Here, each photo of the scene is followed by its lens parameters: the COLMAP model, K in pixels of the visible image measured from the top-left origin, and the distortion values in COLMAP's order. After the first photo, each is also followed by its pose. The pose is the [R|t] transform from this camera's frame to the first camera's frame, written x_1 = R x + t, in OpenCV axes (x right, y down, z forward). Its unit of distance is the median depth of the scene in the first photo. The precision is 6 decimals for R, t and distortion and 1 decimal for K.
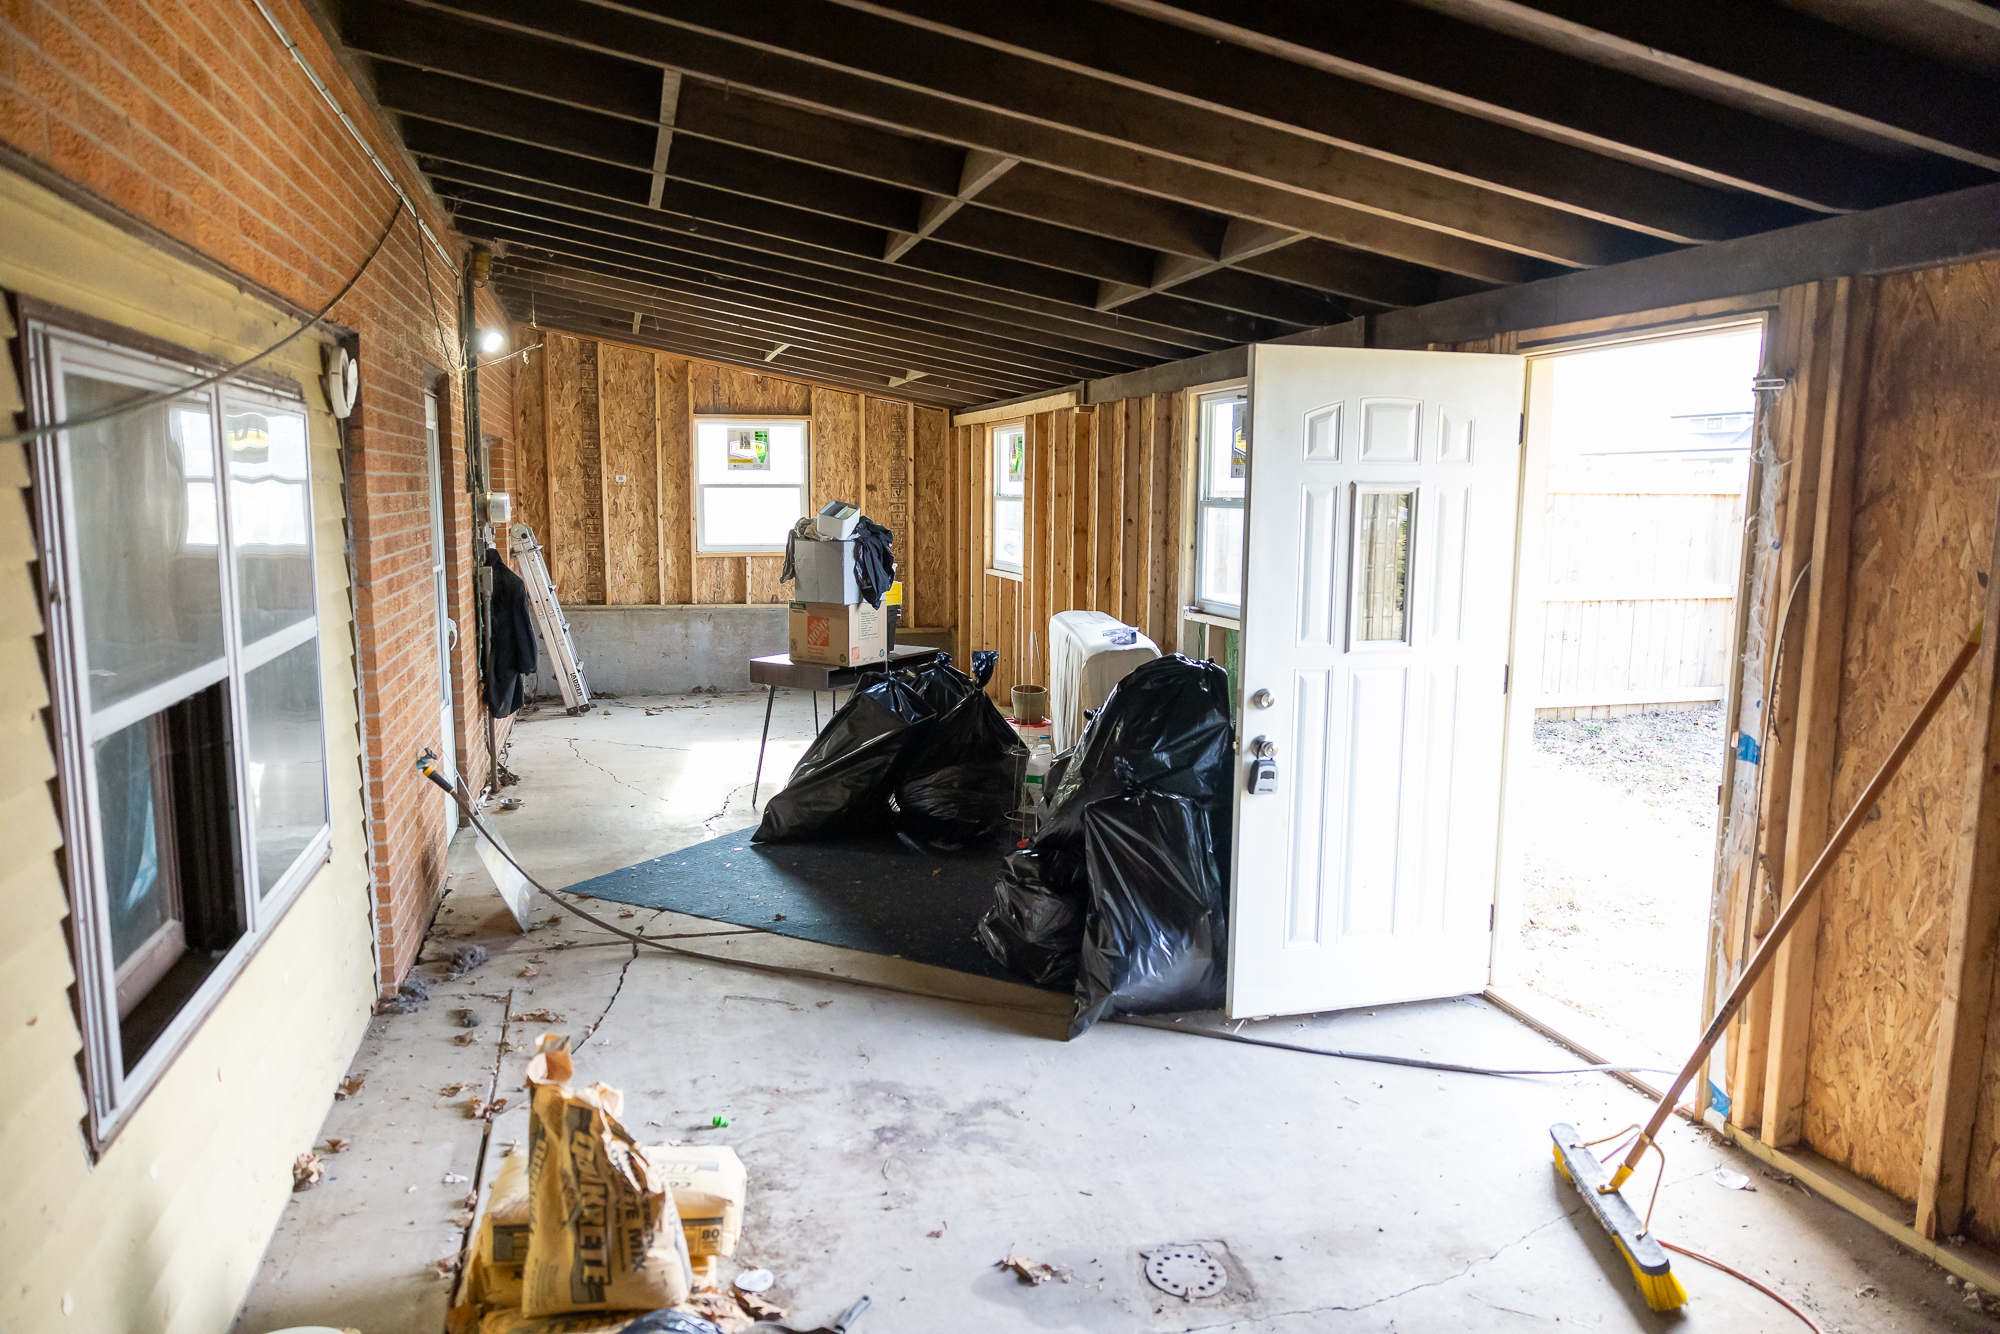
lens RADIAL K [[1344.9, 0, 1003.6], [0, 1344.9, 668.5], [0, 0, 1]] dist [0.002681, 0.004203]
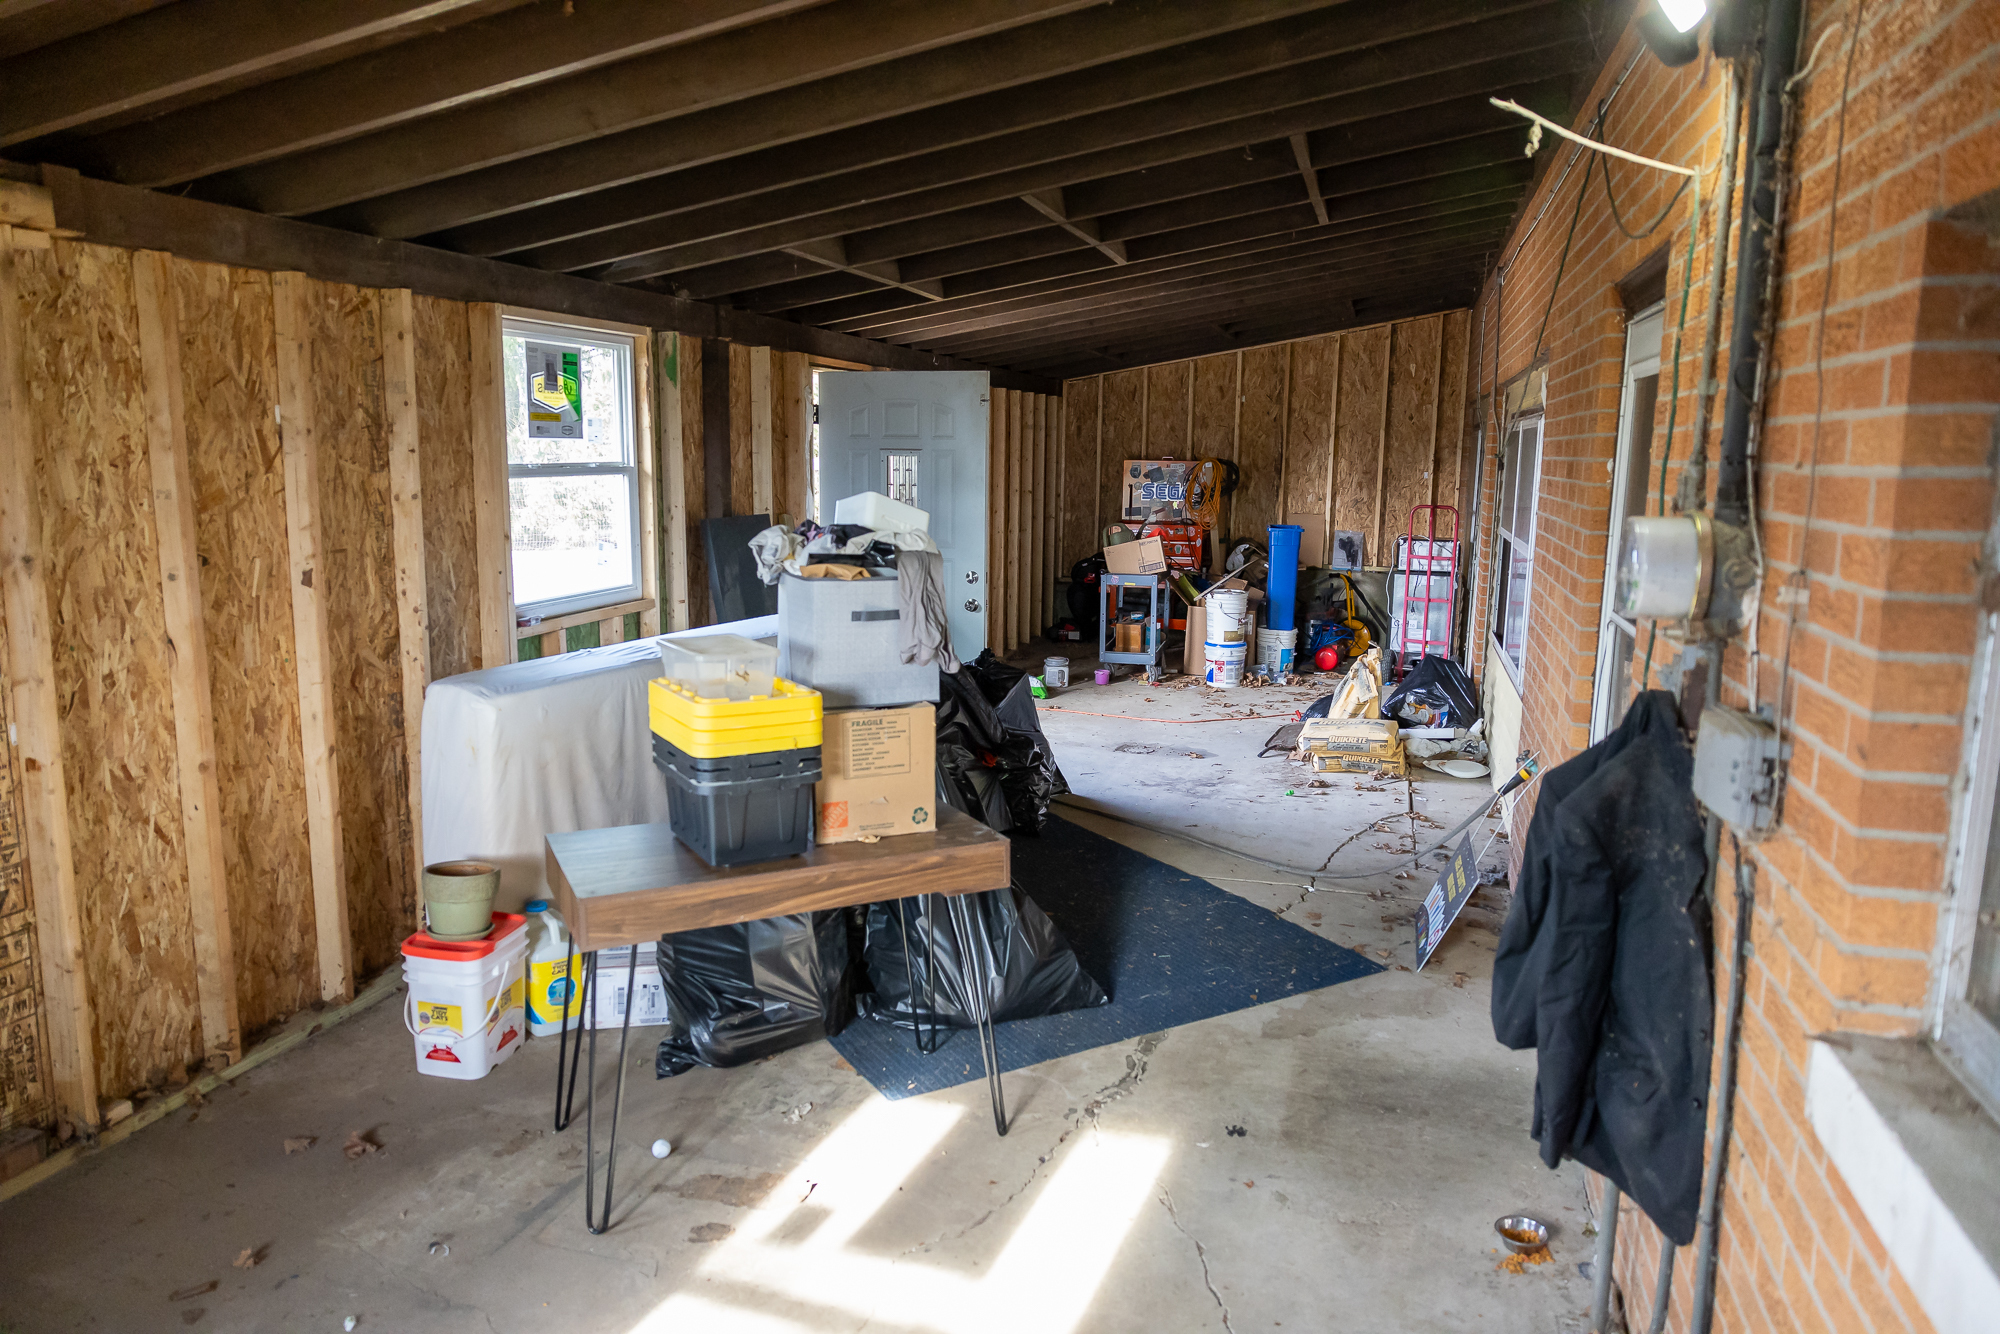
lens RADIAL K [[1344.9, 0, 1003.6], [0, 1344.9, 668.5], [0, 0, 1]] dist [0.002681, 0.004203]
pose [[-0.844967, -0.109192, 0.523553, -0.758014], [0.052415, 0.957317, 0.284249, -0.352062], [-0.532244, 0.267623, -0.803178, 2.421910]]
